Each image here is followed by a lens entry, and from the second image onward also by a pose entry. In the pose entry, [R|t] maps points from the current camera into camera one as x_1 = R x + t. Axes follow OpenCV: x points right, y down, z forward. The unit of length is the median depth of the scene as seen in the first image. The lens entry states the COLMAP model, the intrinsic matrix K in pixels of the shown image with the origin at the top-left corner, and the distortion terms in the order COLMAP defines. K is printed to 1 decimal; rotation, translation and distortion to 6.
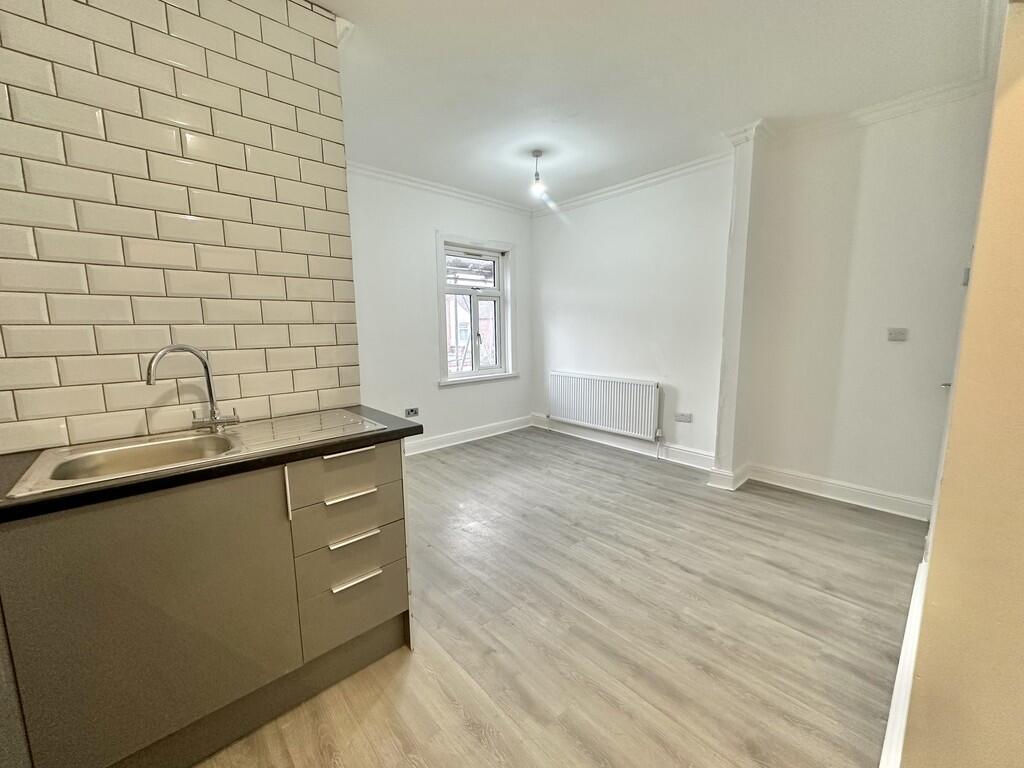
lens RADIAL K [[406.6, 0, 512.5], [0, 406.6, 384.1], [0, 0, 1]] dist [-0.003492, -0.000850]
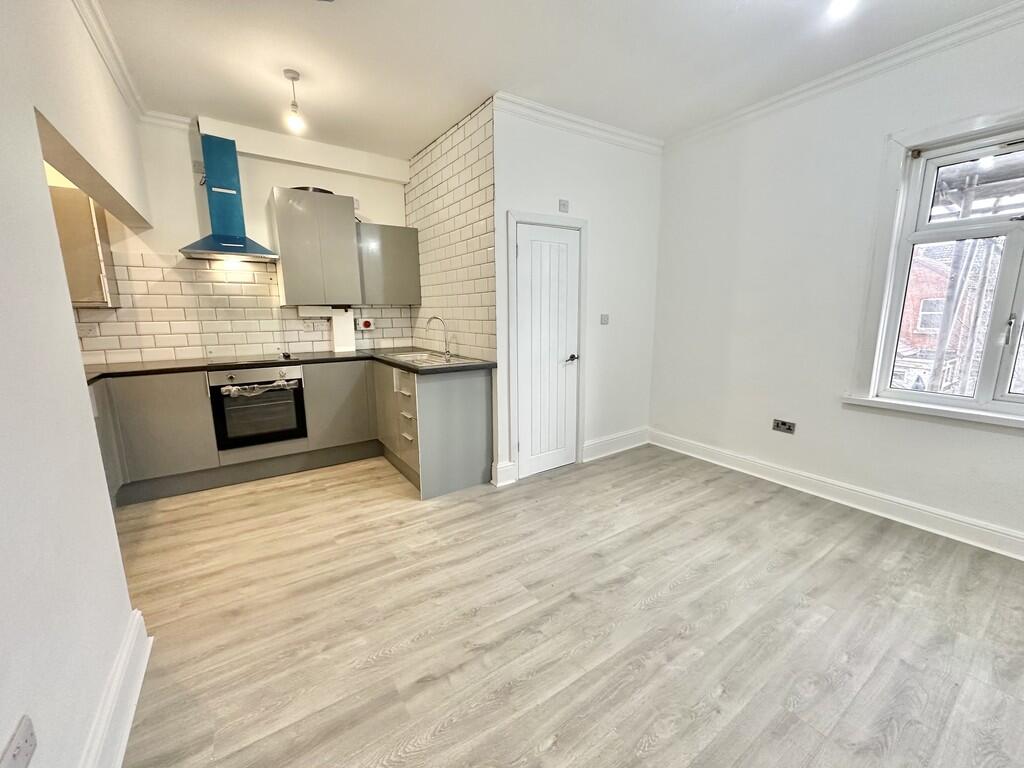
lens RADIAL K [[406.6, 0, 512.2], [0, 406.6, 384.5], [0, 0, 1]] dist [-0.003492, -0.000850]
pose [[-0.148256, 0.187892, -0.970936, 1.125211], [-0.131072, 0.969391, 0.207607, -0.195684], [0.980225, 0.158041, -0.119091, 1.337516]]
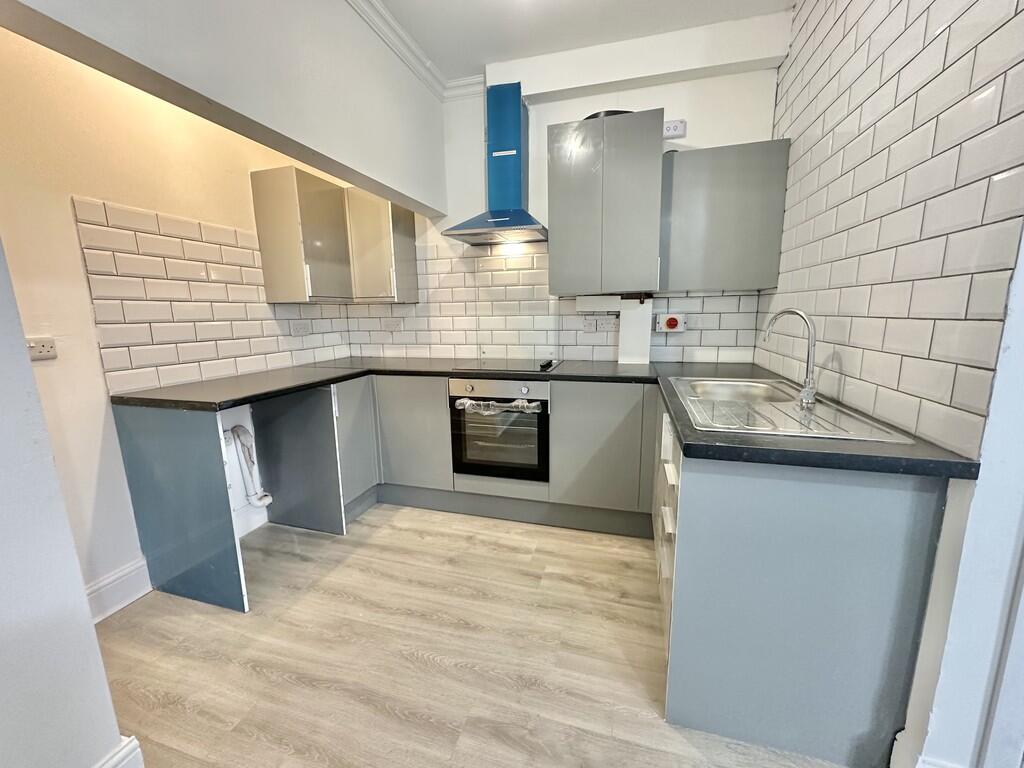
lens RADIAL K [[406.6, 0, 510.9], [0, 406.6, 384.1], [0, 0, 1]] dist [-0.003492, -0.000850]
pose [[-0.853973, 0.117167, -0.506954, 0.279962], [-0.046046, 0.953475, 0.297933, -0.142215], [0.518276, 0.277770, -0.808847, 1.151241]]
